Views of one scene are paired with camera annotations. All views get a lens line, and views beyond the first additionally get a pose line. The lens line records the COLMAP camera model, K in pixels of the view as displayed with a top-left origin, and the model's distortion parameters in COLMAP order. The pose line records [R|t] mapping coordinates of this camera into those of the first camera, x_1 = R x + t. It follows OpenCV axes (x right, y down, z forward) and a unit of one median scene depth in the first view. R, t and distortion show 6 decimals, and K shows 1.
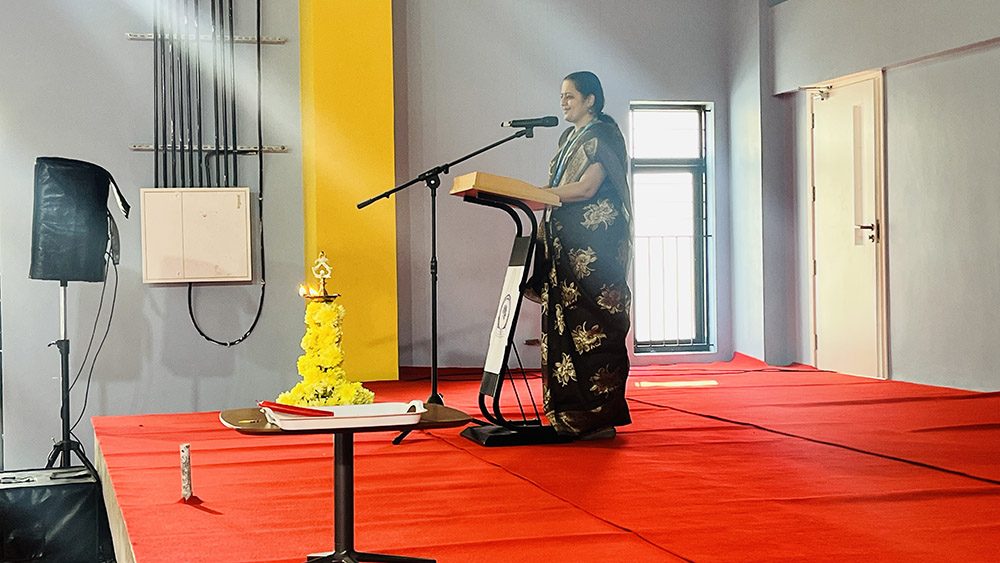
lens RADIAL K [[1602.6, 0, 500.9], [0, 1602.6, 272.8], [0, 0, 1]] dist [0.143291, 0.000000]
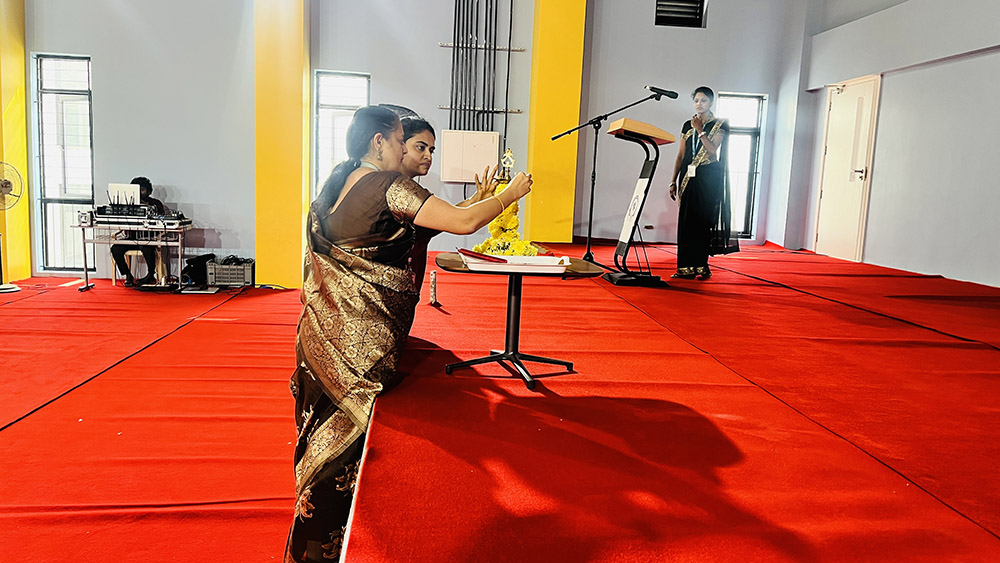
lens RADIAL K [[789.3, 0, 504.7], [0, 789.3, 279.7], [0, 0, 1]] dist [0.113584, -0.079647]
pose [[0.985127, 0.080168, -0.151980, 0.000838], [-0.062392, 0.991013, 0.118326, 0.007569], [0.160100, -0.107084, 0.981275, 0.112384]]
